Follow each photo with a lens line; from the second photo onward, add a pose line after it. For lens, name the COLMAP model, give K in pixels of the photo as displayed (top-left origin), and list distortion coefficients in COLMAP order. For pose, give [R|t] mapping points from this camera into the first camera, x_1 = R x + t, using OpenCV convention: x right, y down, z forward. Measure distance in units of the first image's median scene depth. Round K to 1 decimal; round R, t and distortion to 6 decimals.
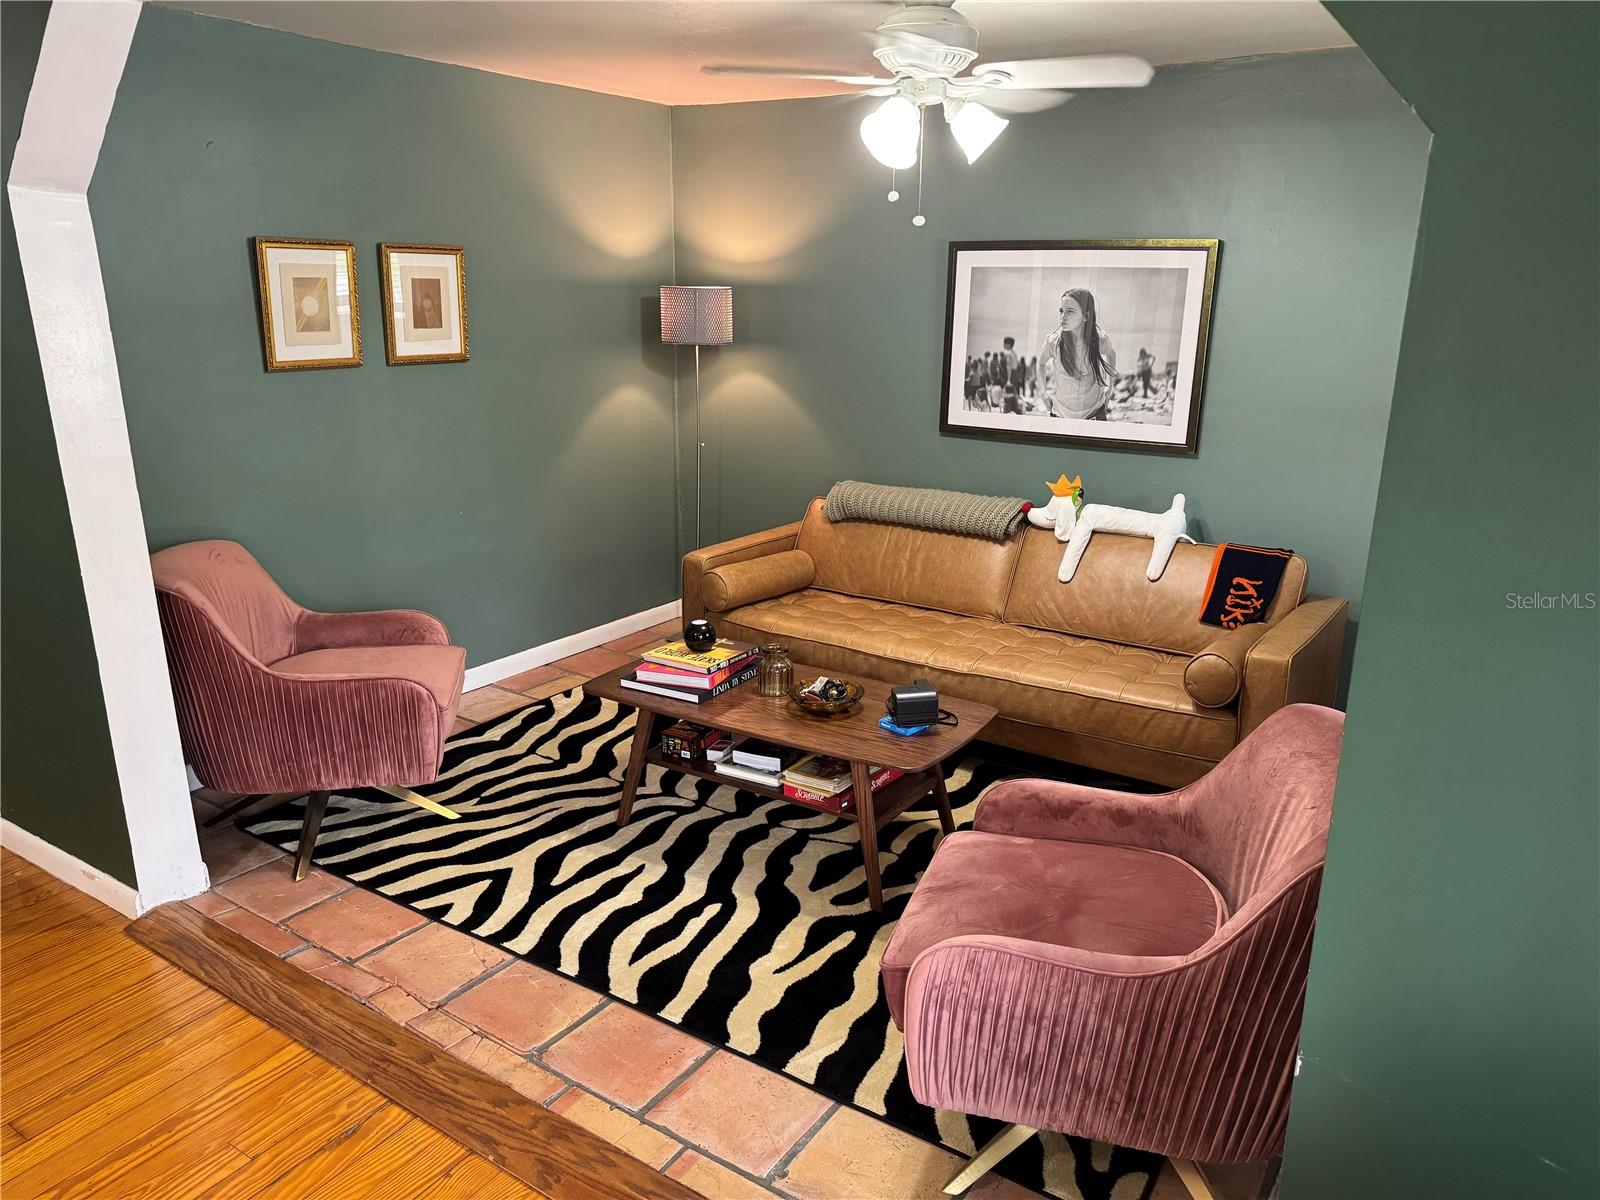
lens RADIAL K [[1108.1, 0, 843.5], [0, 1108.1, 598.7], [0, 0, 1]] dist [0.062454, -0.077248]
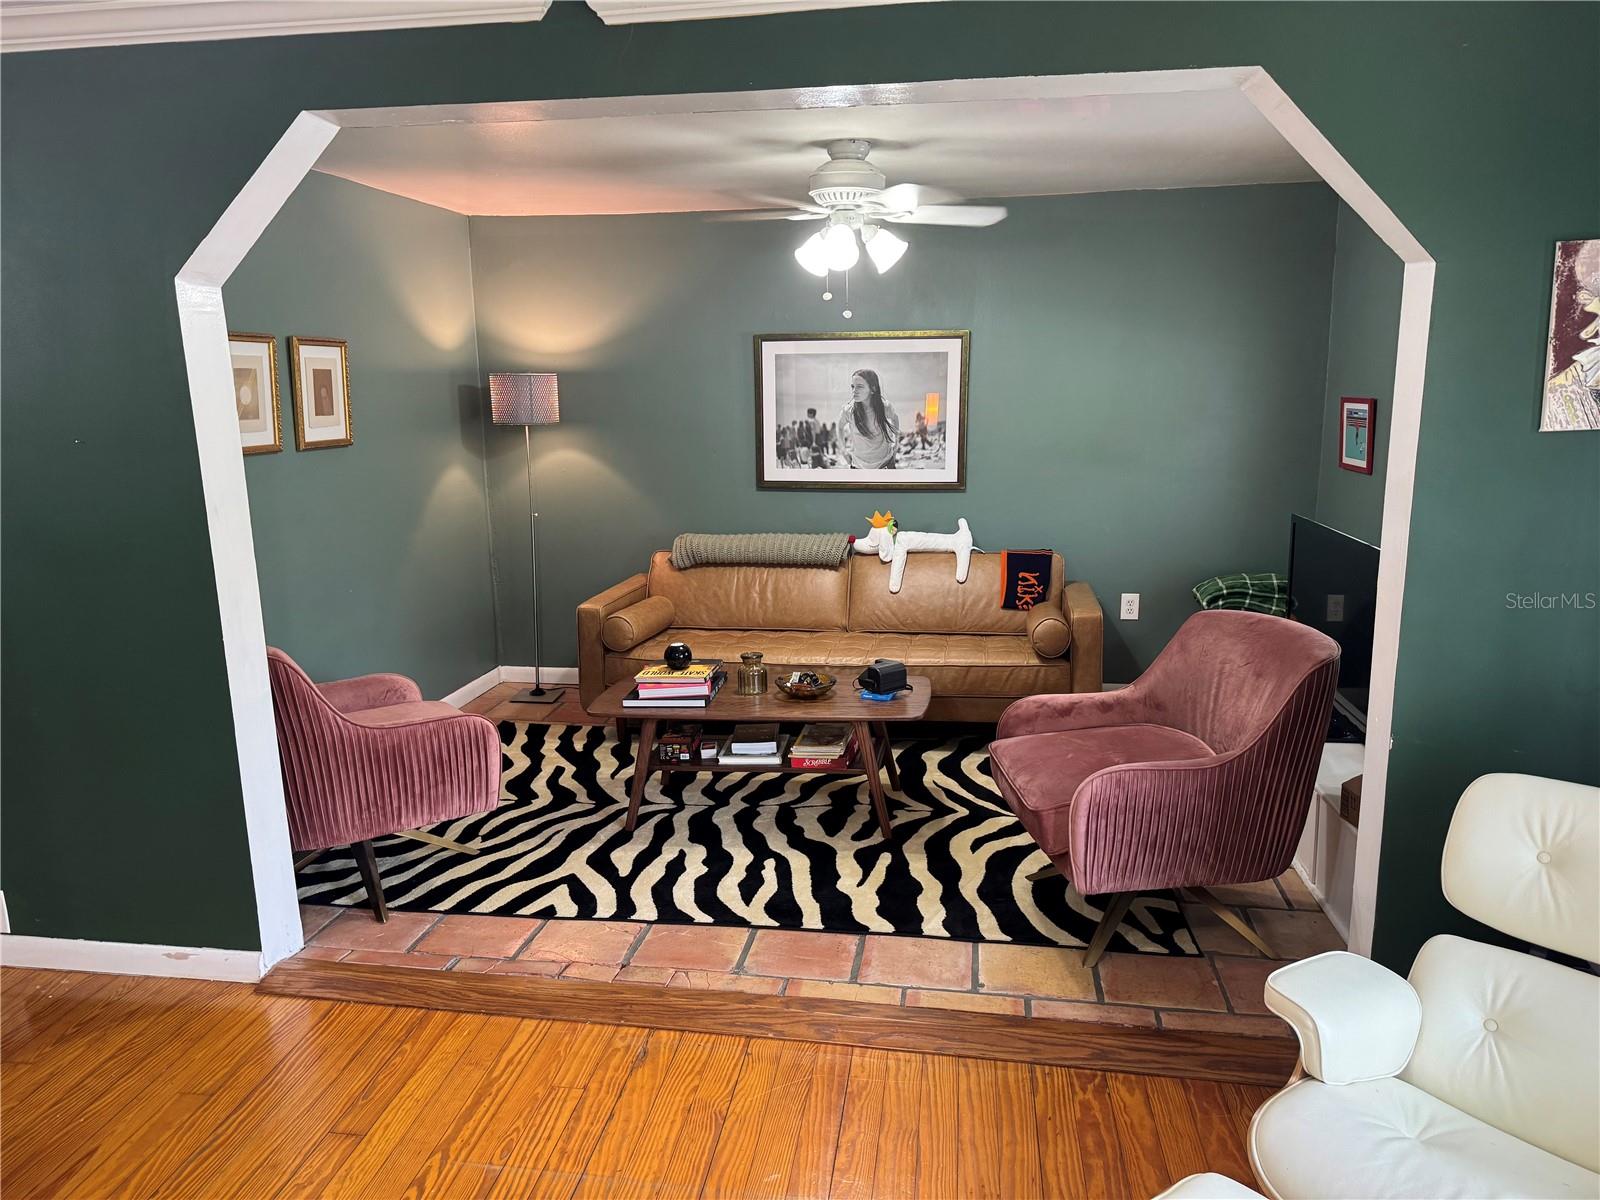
lens RADIAL K [[1108.1, 0, 801.8], [0, 1108.1, 600.0], [0, 0, 1]] dist [0.062454, -0.077248]
pose [[0.907941, -0.101306, 0.406669, -0.450849], [0.135876, 0.989087, -0.056968, 0.055327], [-0.396460, 0.106980, 0.911798, -0.128030]]
